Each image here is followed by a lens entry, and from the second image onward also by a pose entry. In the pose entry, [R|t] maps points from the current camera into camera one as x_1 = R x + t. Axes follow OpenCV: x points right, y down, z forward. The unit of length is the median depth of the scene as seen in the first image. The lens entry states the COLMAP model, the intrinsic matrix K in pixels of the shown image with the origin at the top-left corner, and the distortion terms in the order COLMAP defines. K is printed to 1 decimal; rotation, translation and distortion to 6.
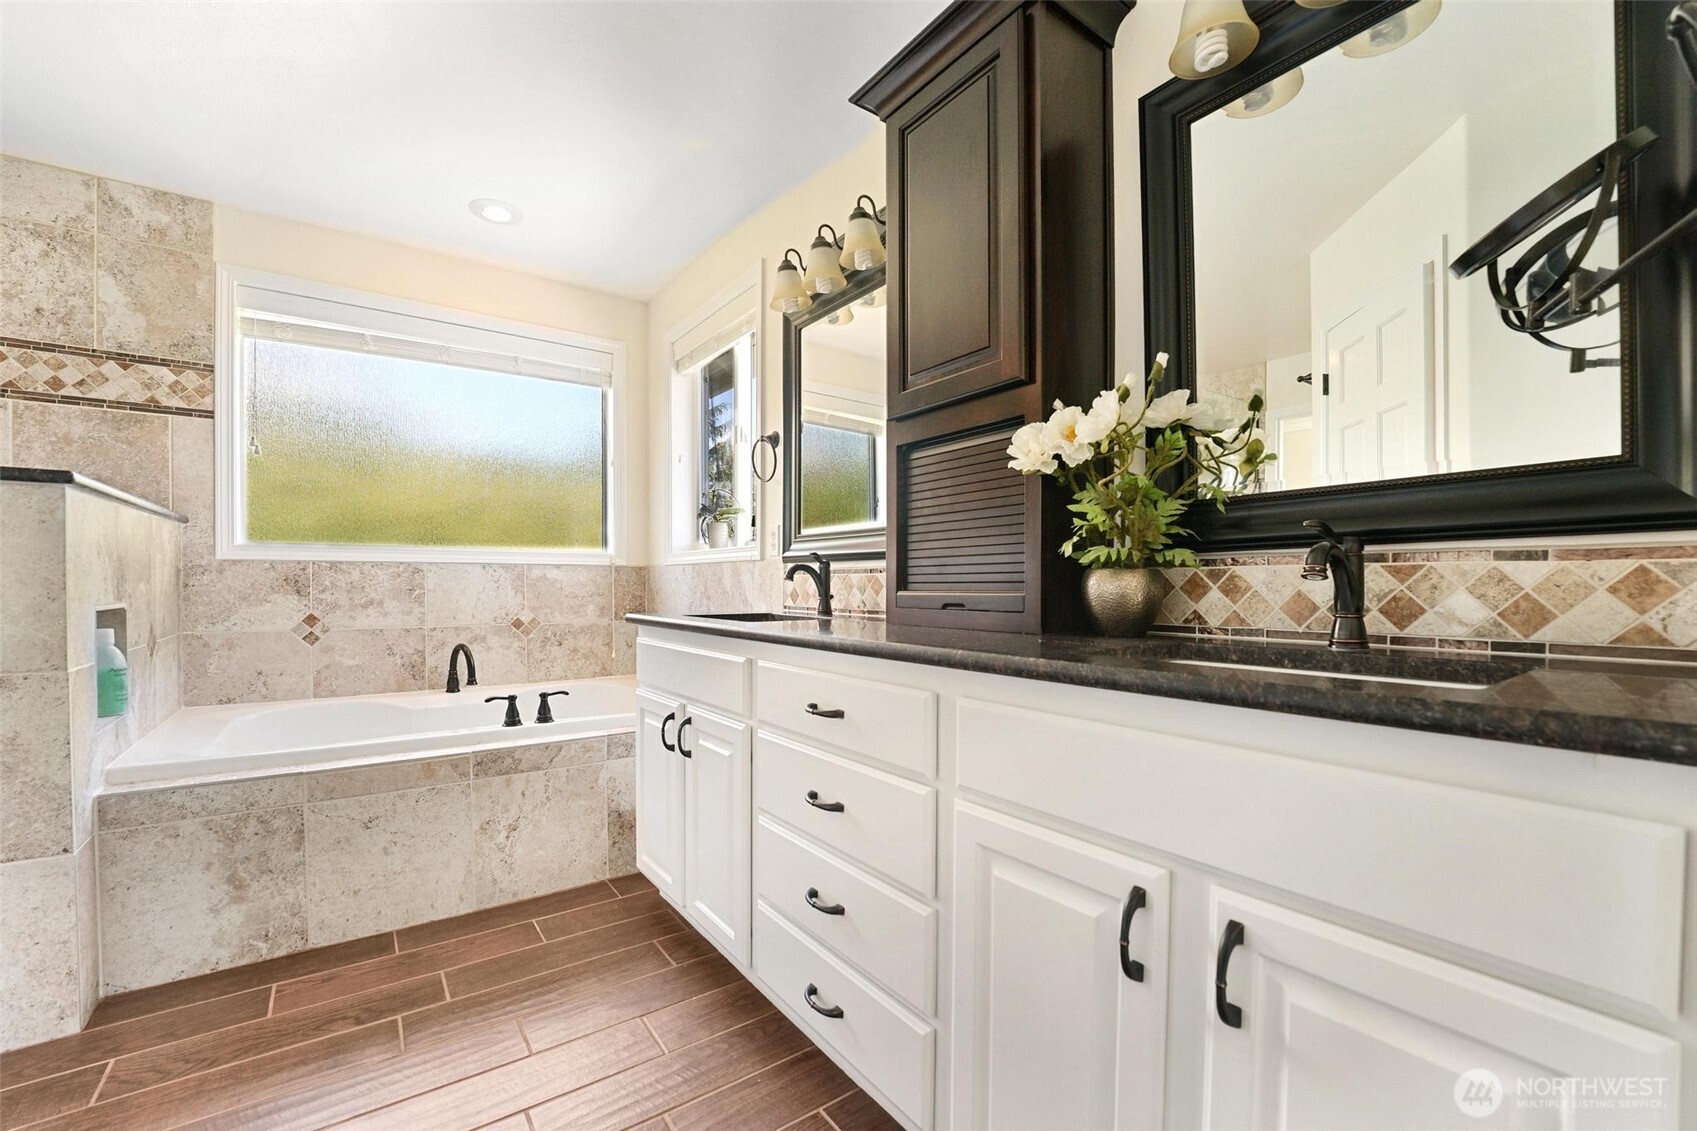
lens RADIAL K [[689.6, 0, 850.5], [0, 689.6, 583.1], [0, 0, 1]] dist [-0.025709, 0.000778]
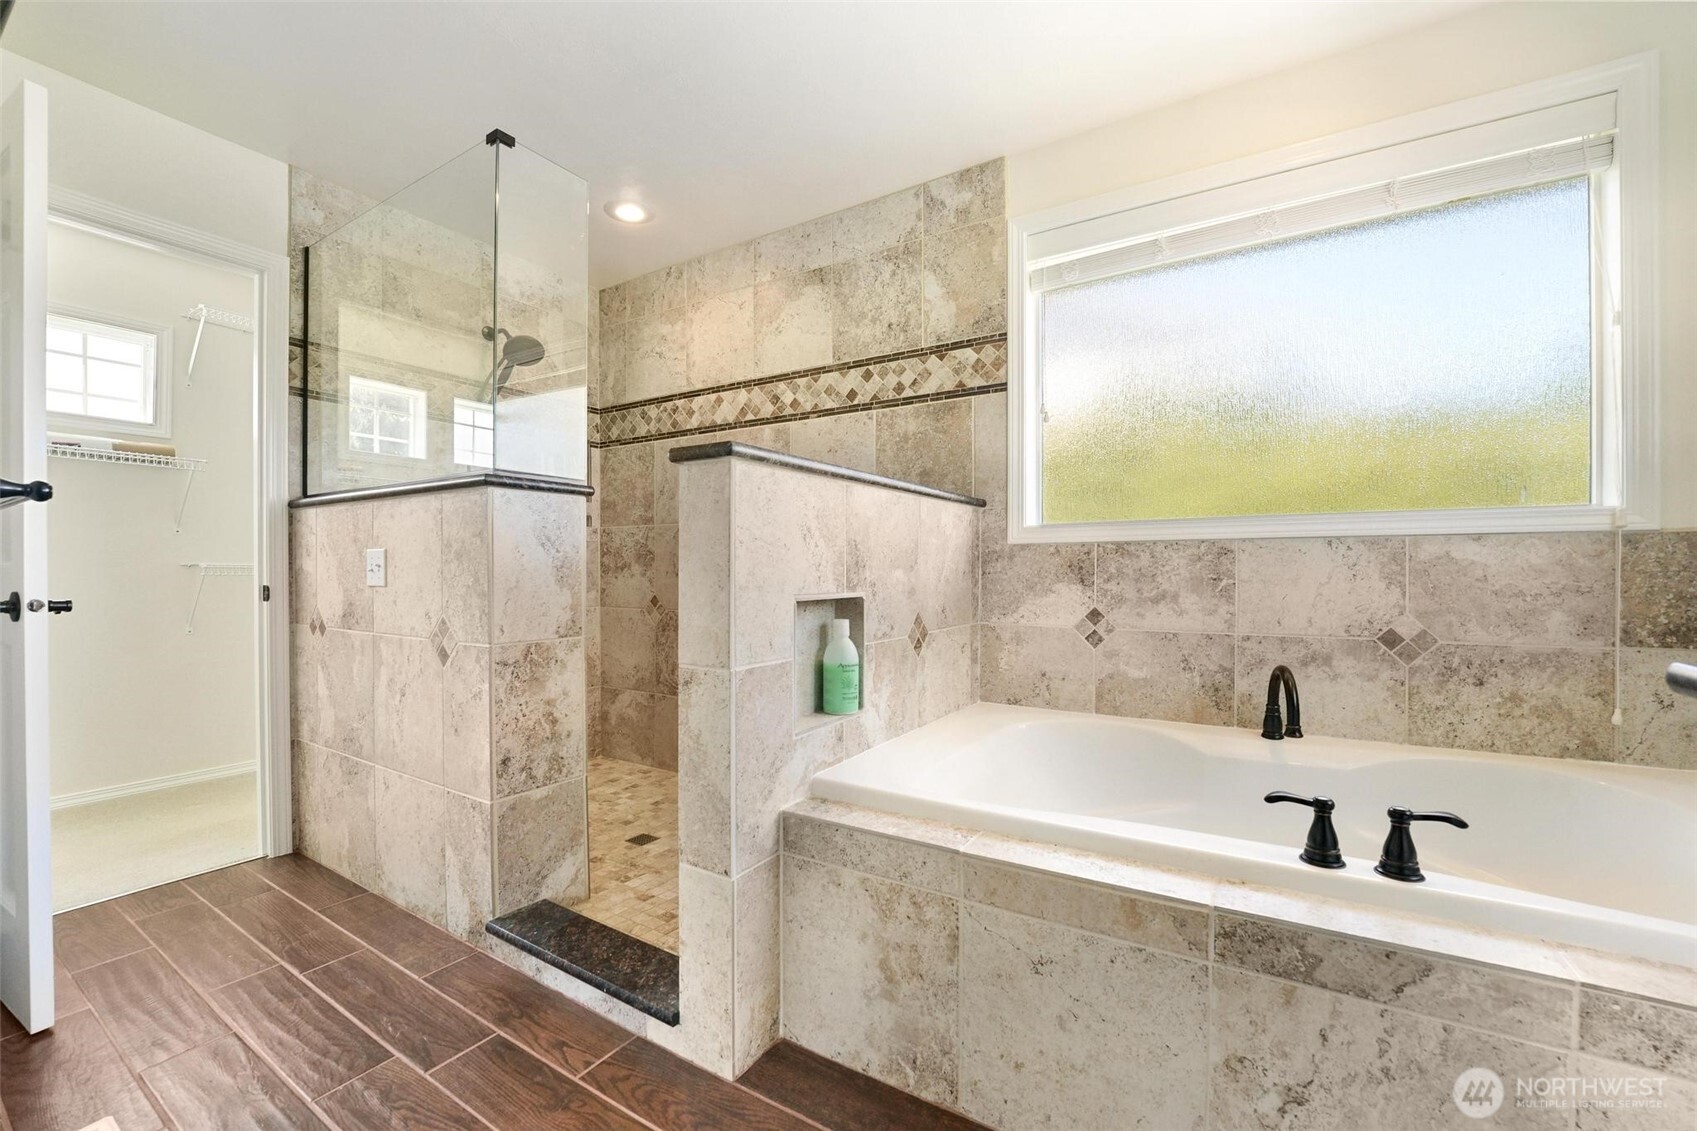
lens RADIAL K [[689.6, 0, 850.5], [0, 689.6, 583.1], [0, 0, 1]] dist [-0.025709, 0.000778]
pose [[0.371806, 0.013716, -0.928209, -0.157791], [0.003121, 0.999867, 0.016026, 0.001794], [0.928305, -0.008856, 0.371714, 0.463353]]
